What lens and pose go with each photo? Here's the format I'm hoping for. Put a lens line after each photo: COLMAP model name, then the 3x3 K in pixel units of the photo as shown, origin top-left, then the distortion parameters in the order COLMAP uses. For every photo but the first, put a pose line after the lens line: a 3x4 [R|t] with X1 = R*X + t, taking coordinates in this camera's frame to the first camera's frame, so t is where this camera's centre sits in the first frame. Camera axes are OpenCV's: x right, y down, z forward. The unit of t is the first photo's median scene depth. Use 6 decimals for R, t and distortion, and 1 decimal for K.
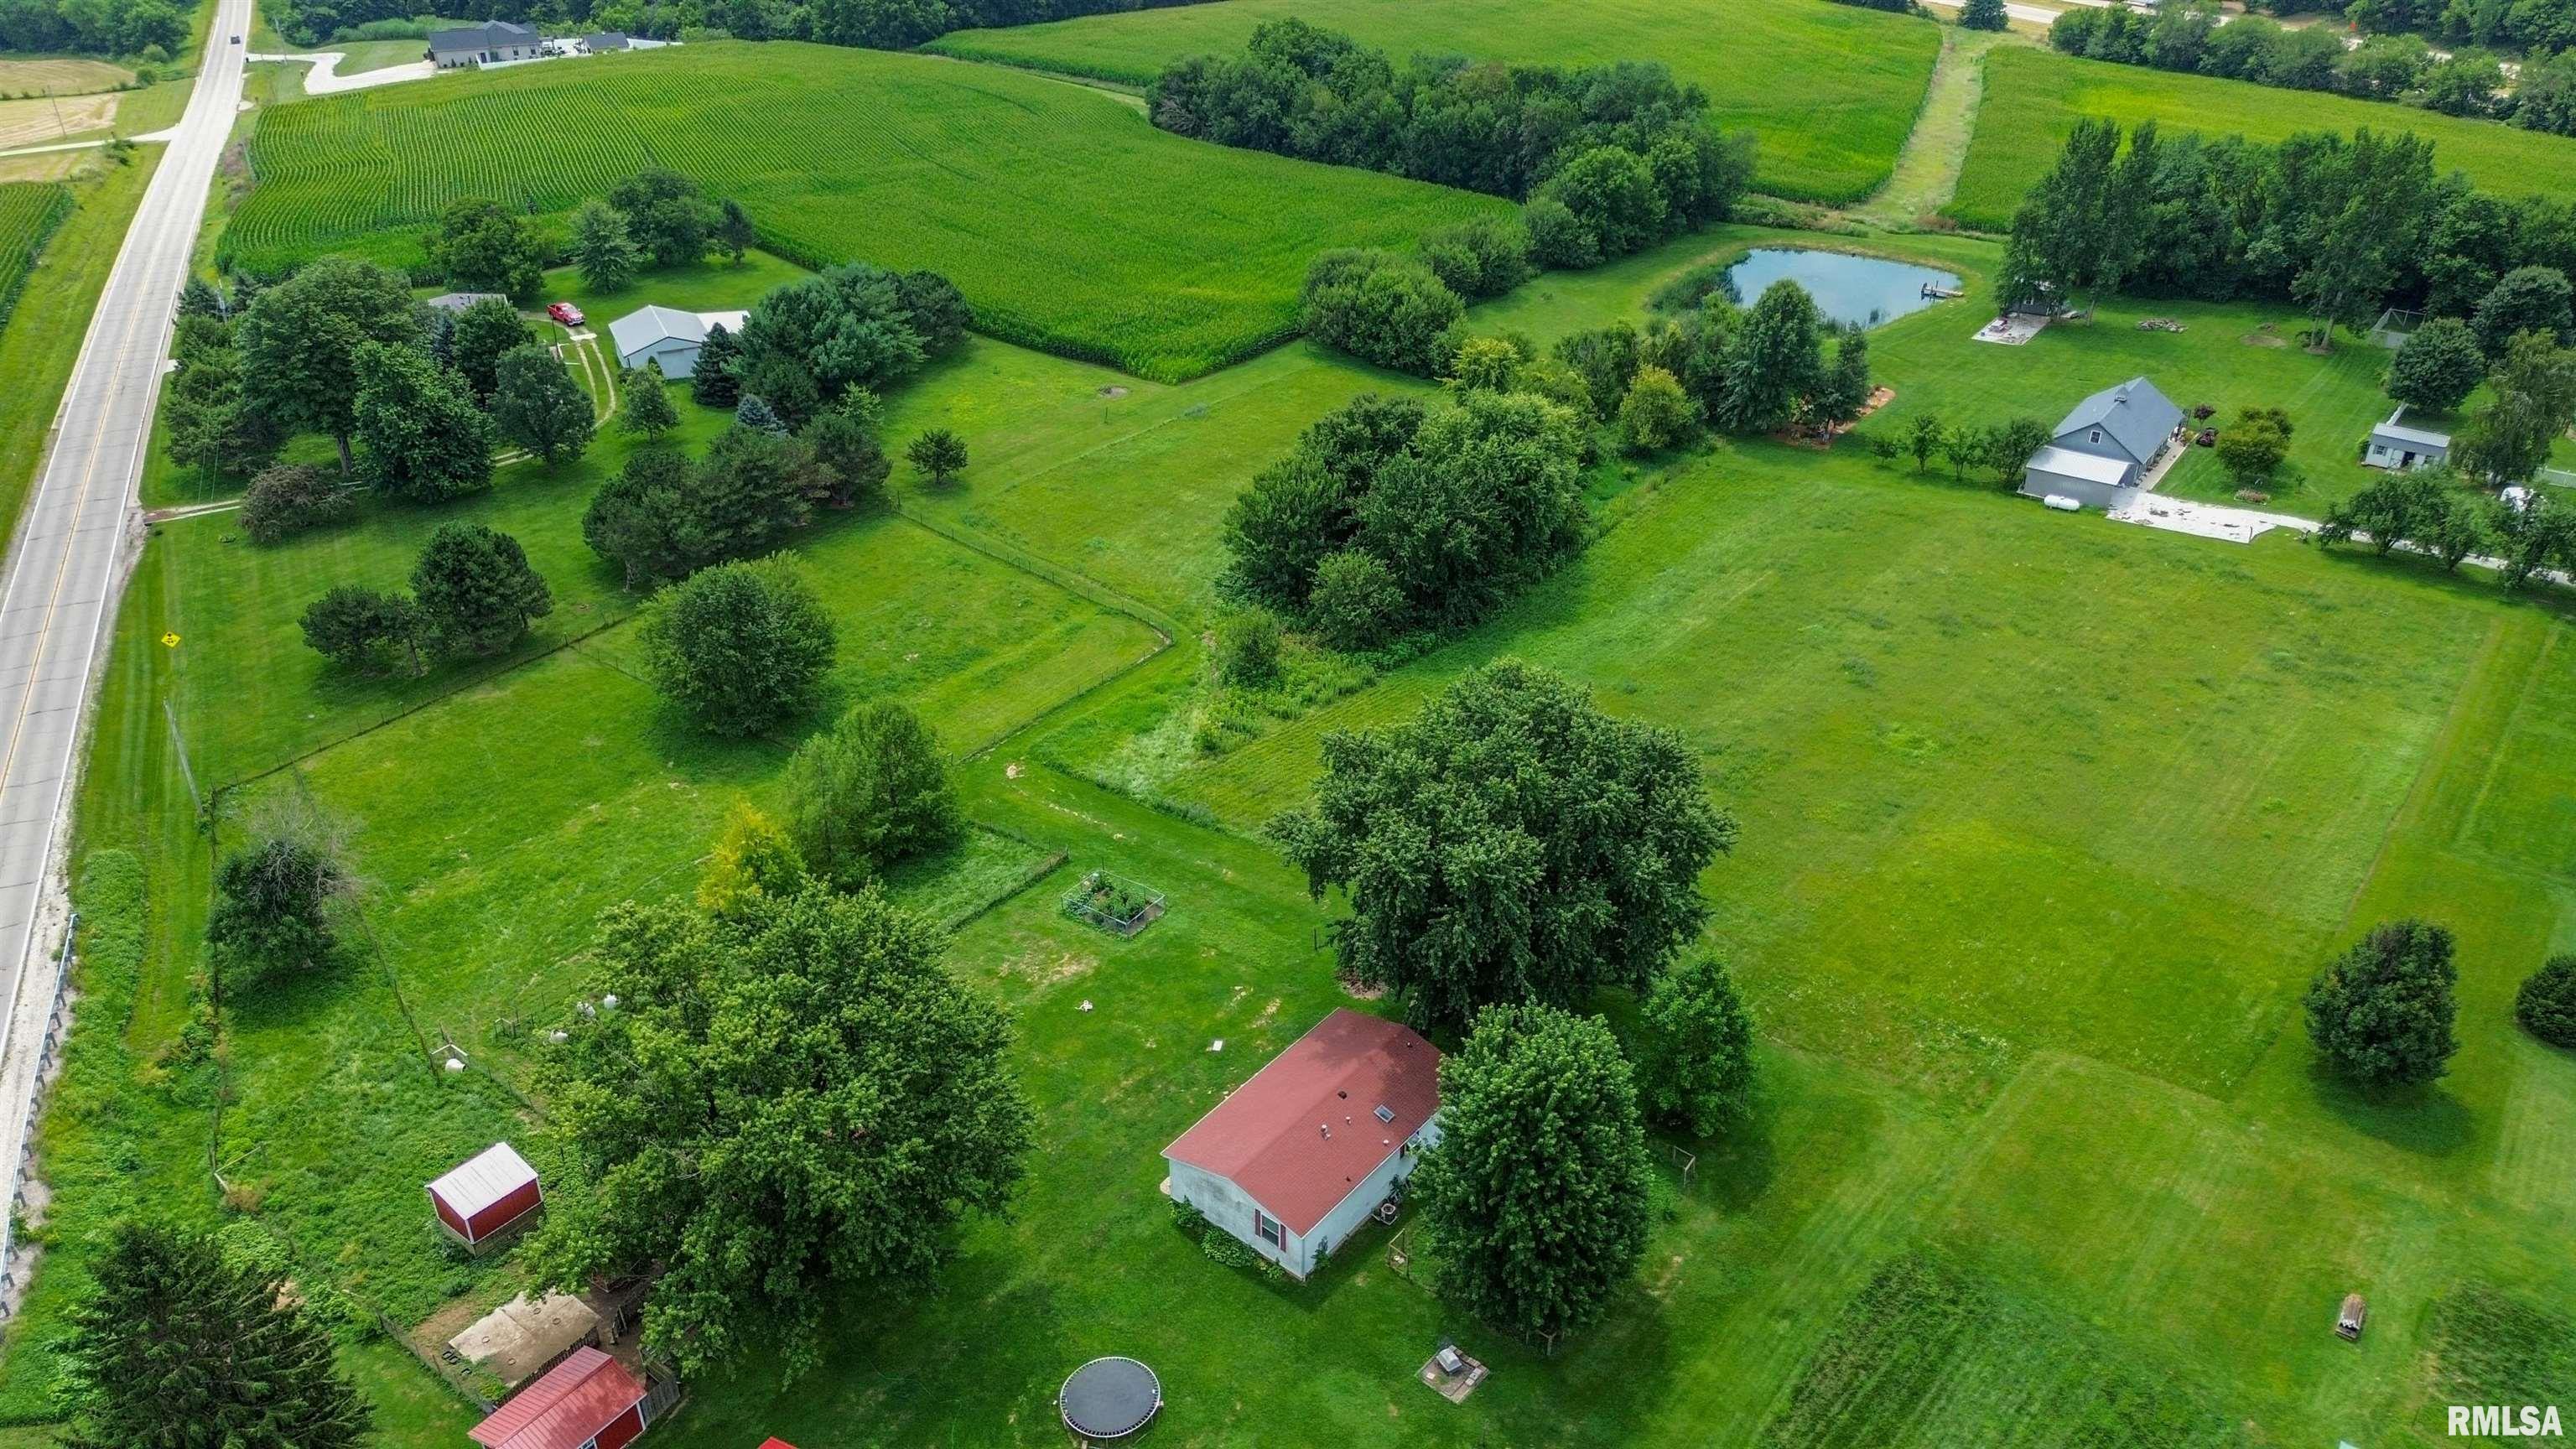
lens RADIAL K [[1802.0, 0, 1295.8], [0, 1802.0, 745.2], [0, 0, 1]] dist [0.052986, -0.041502]
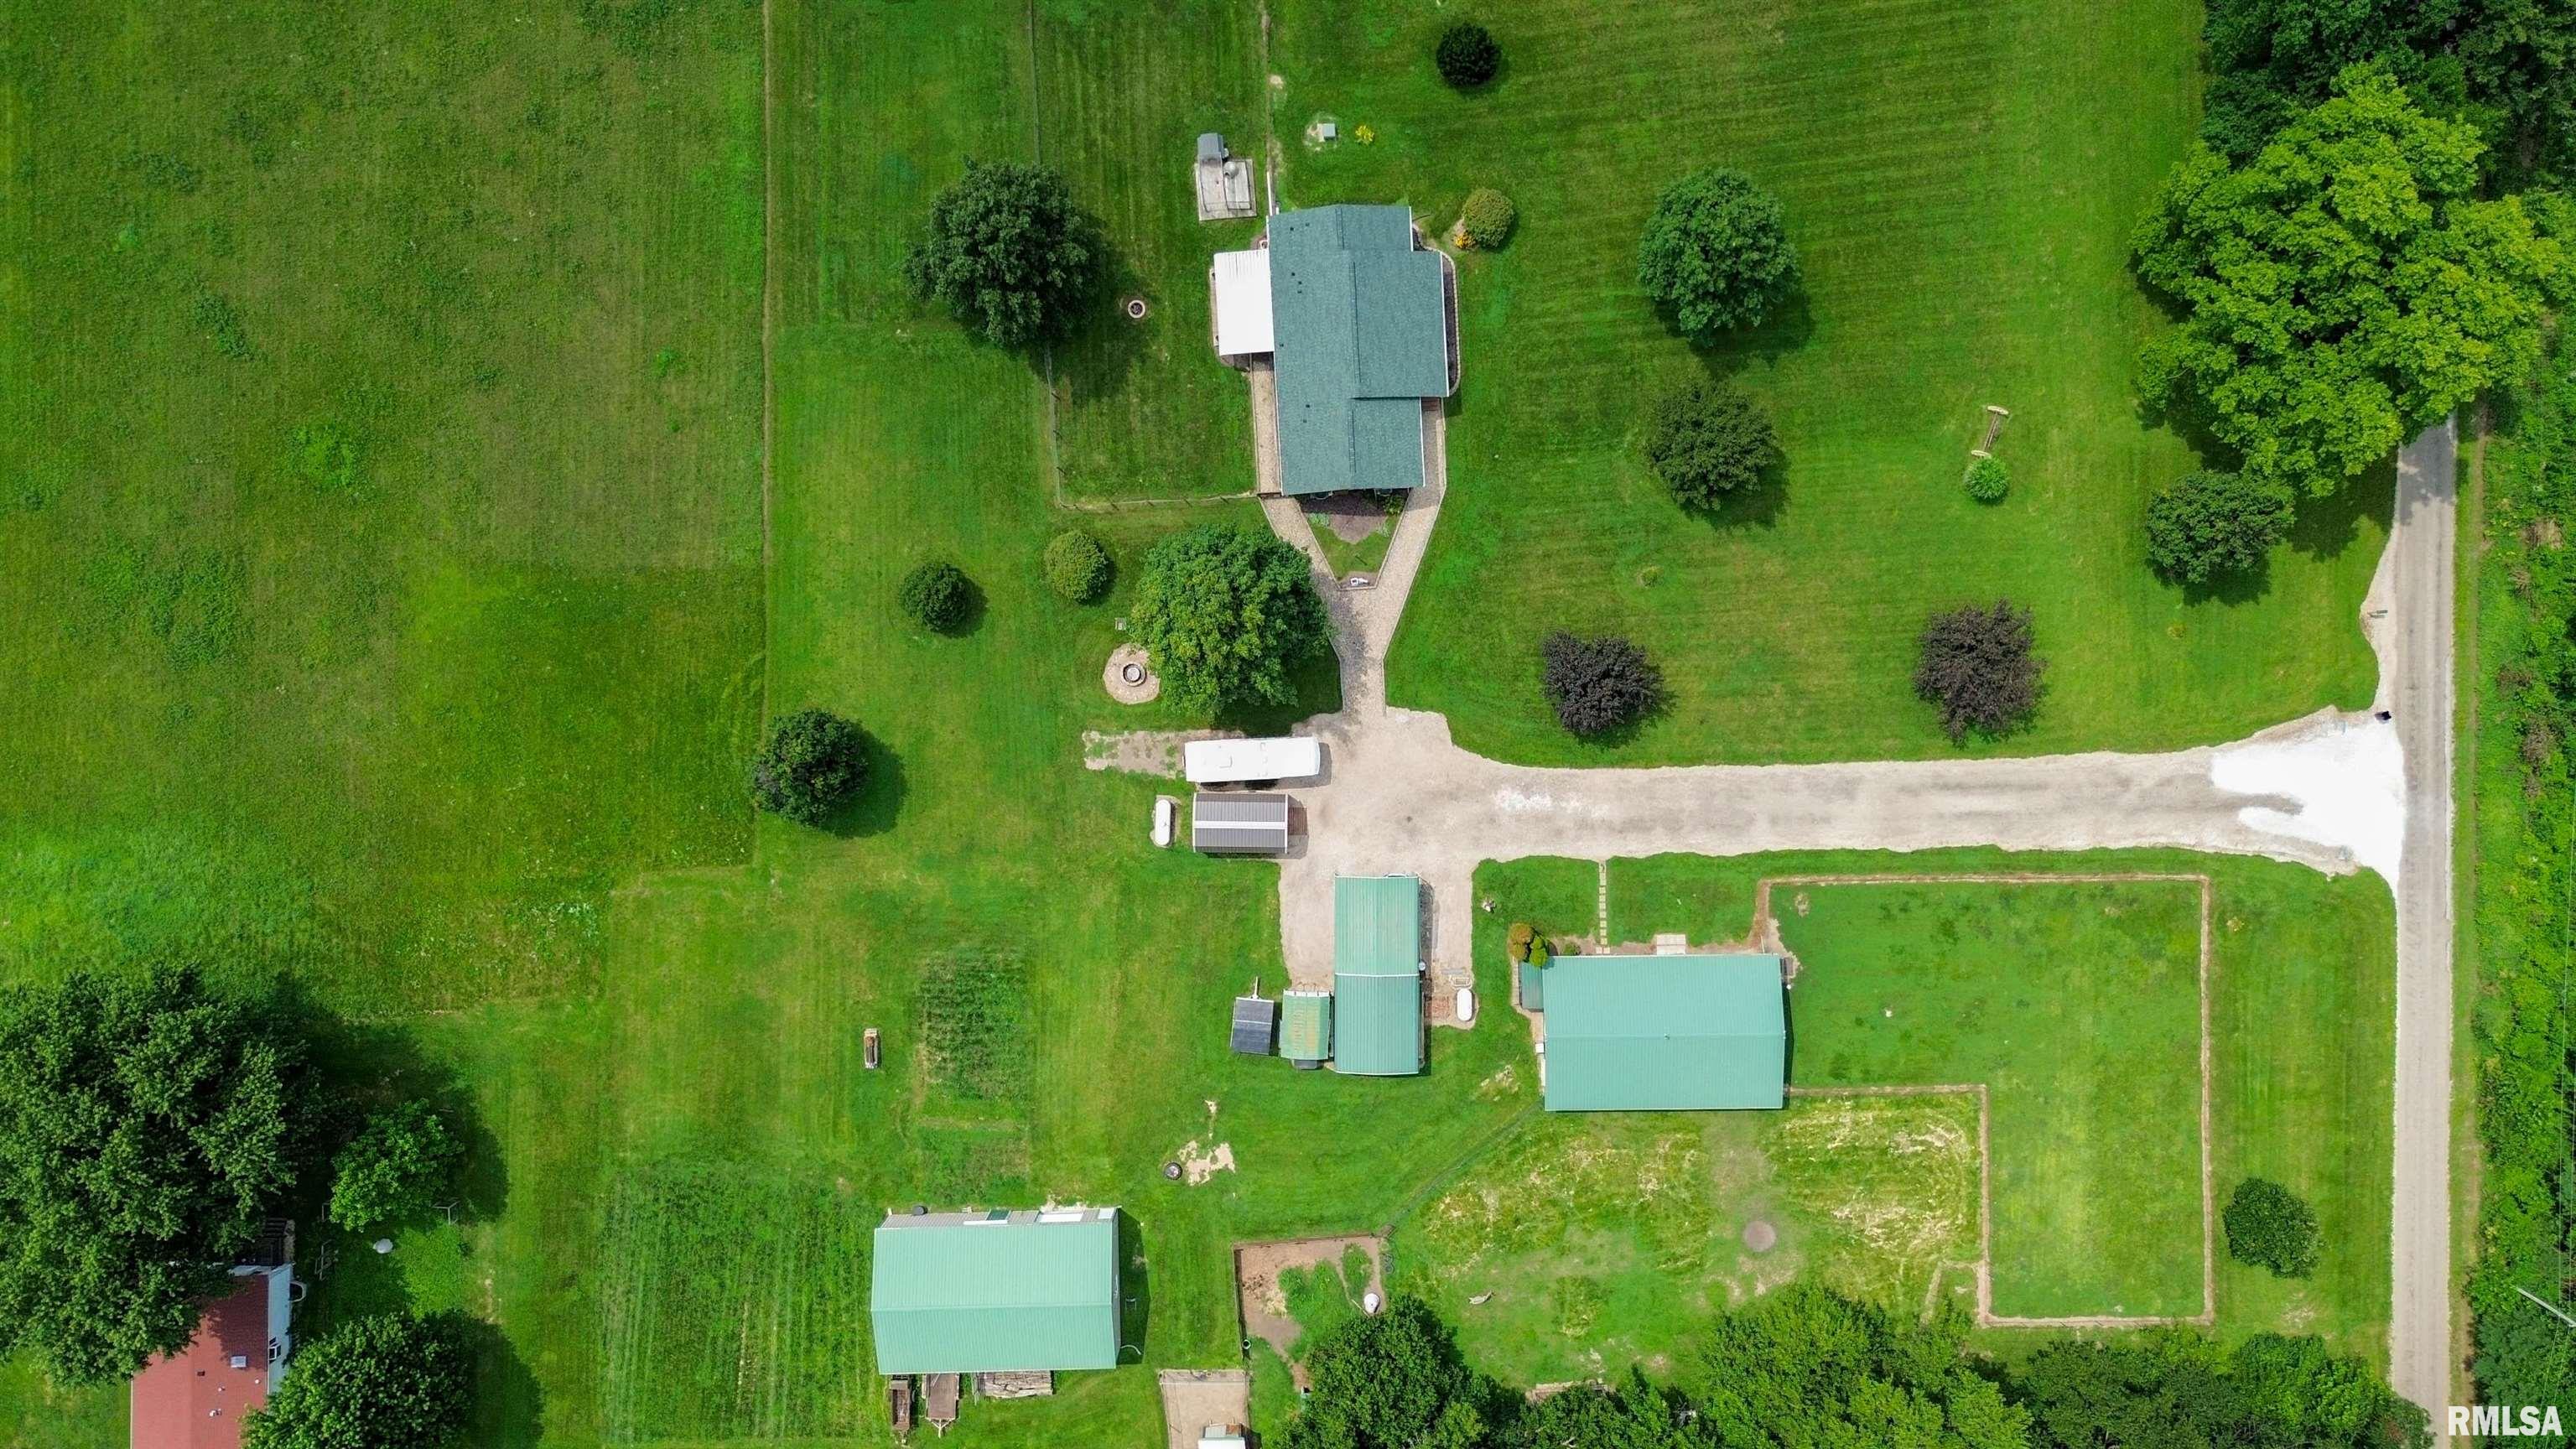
lens RADIAL K [[1802.0, 0, 1295.8], [0, 1802.0, 745.2], [0, 0, 1]] dist [0.052986, -0.041502]
pose [[0.788725, -0.613732, -0.035287, 0.547469], [0.322185, 0.363799, 0.873983, -0.496031], [-0.523554, -0.700702, 0.484673, 0.148692]]
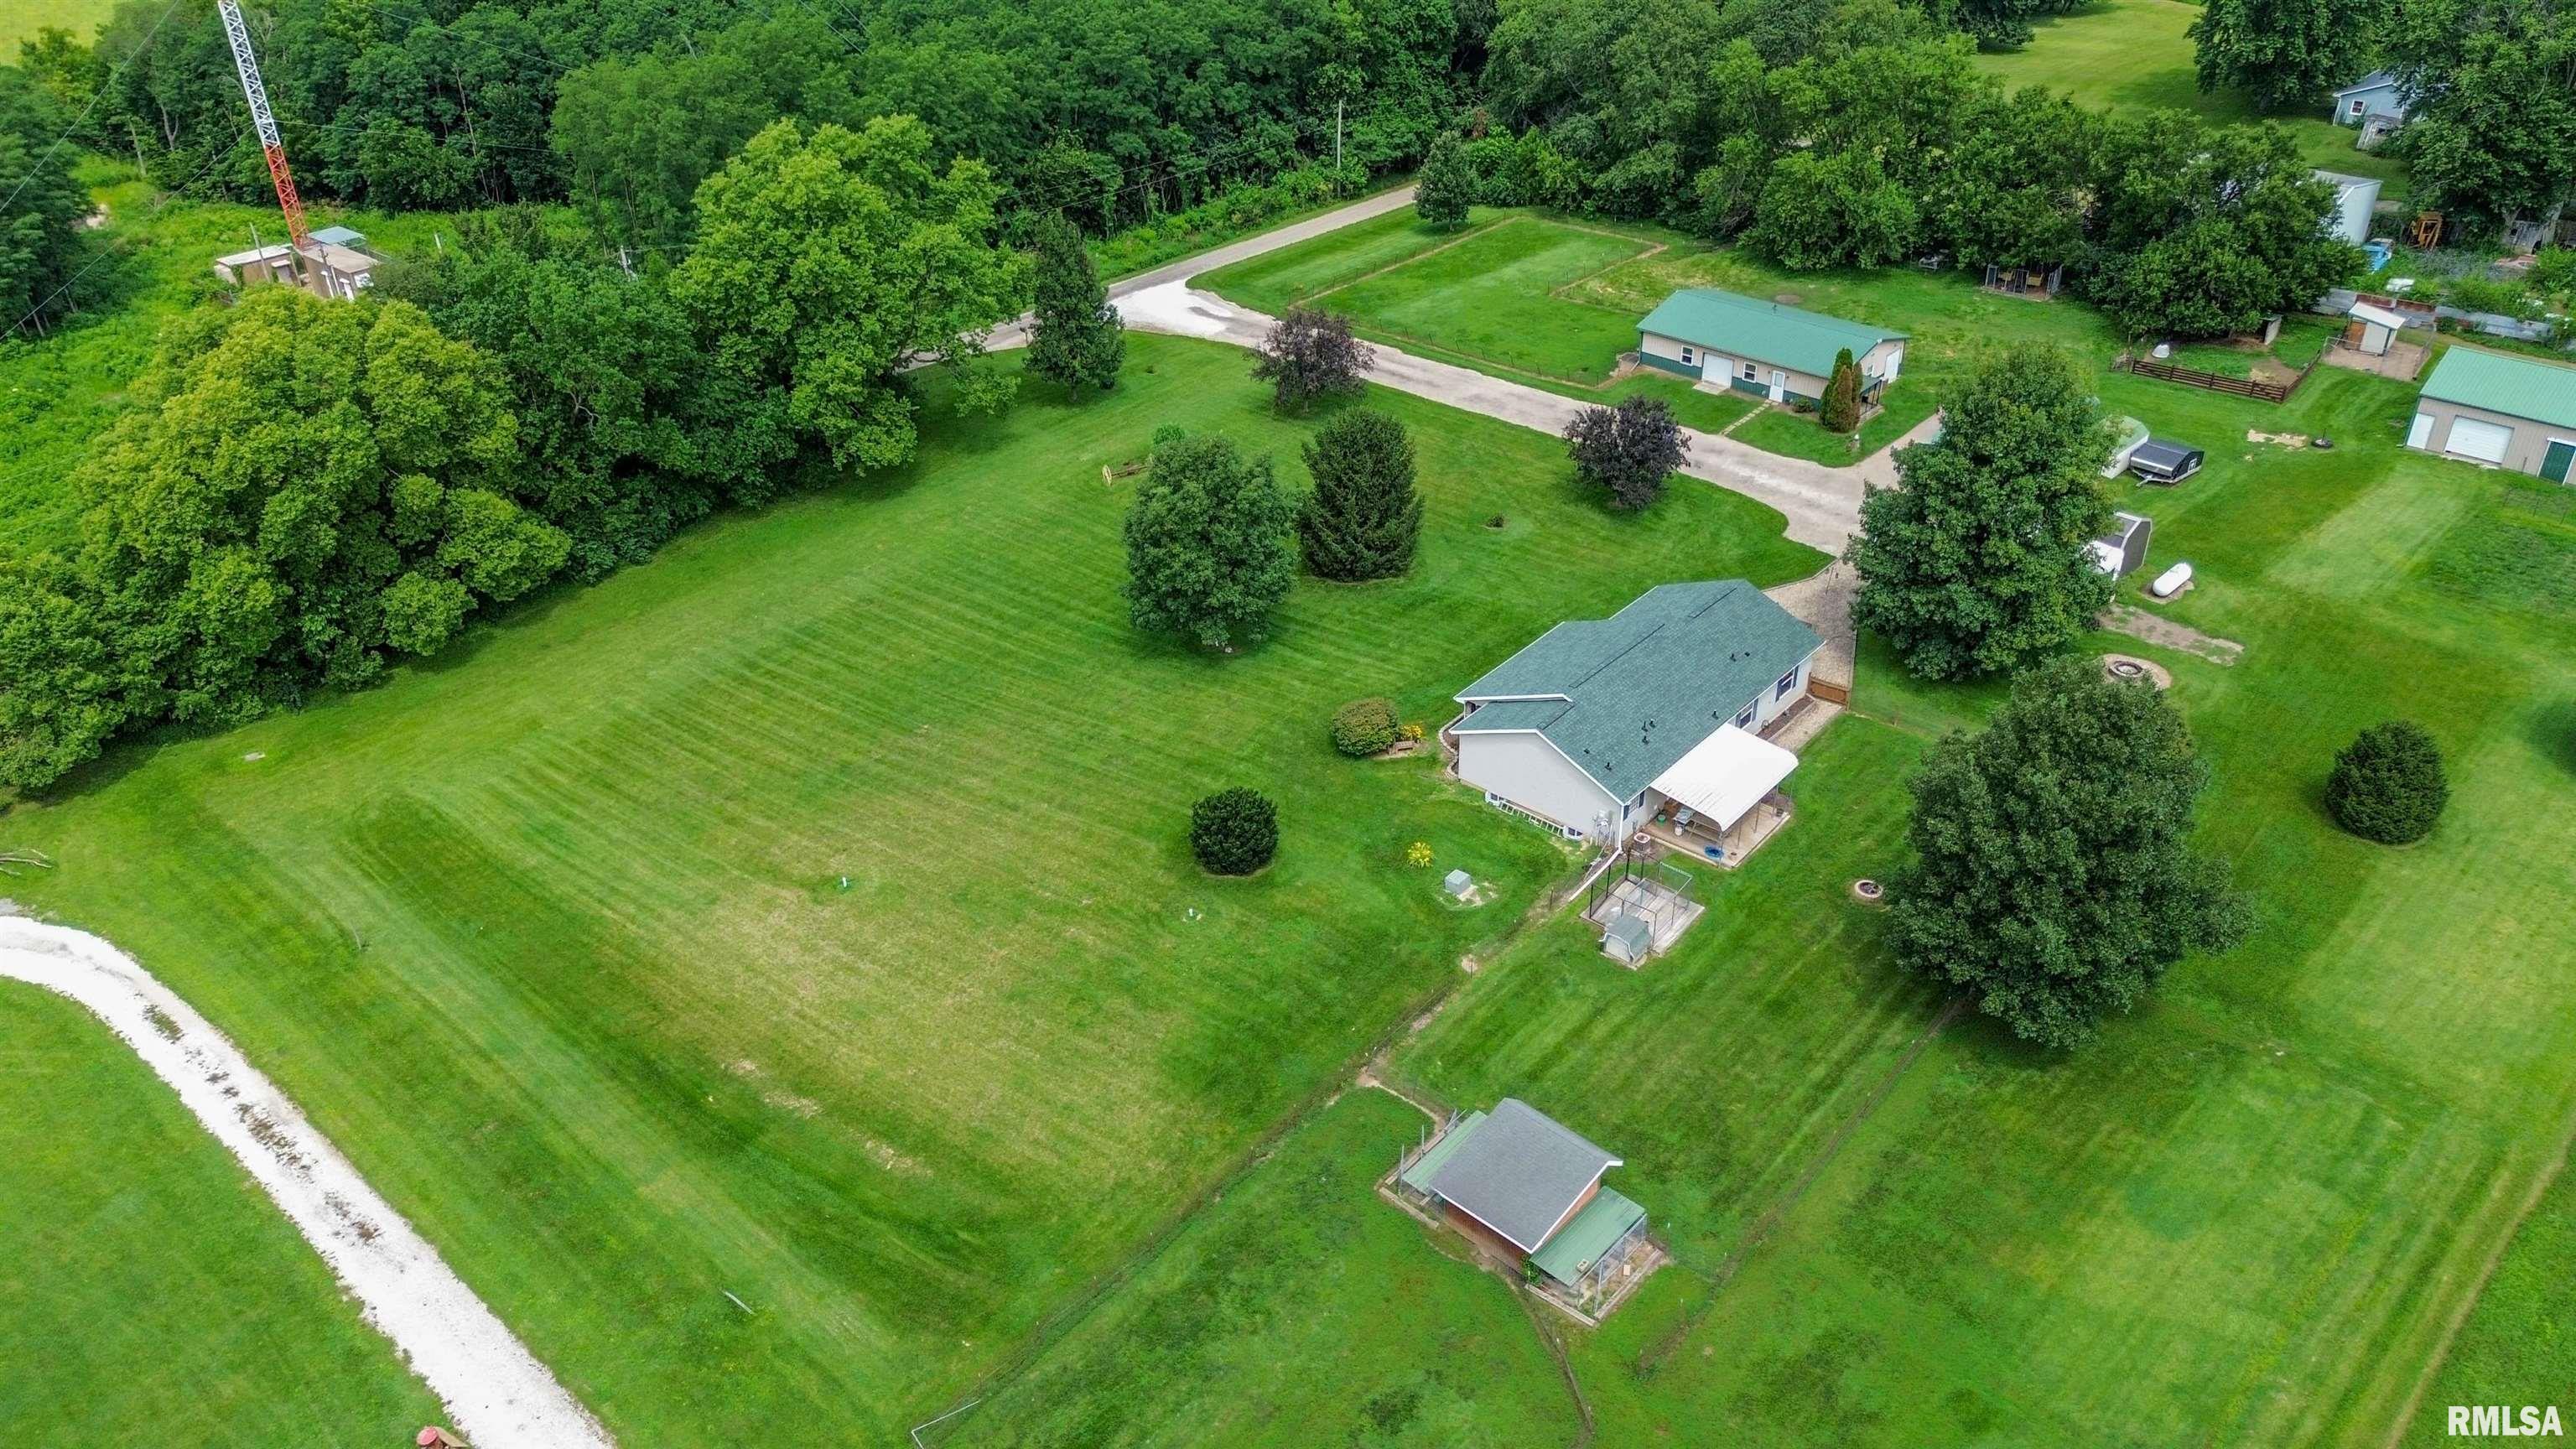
lens RADIAL K [[1802.0, 0, 1295.8], [0, 1802.0, 745.2], [0, 0, 1]] dist [0.052986, -0.041502]
pose [[-0.993703, -0.039423, 0.104881, 0.682073], [0.075866, 0.452106, 0.888732, -0.377439], [-0.082454, 0.891093, -0.446268, 0.870356]]
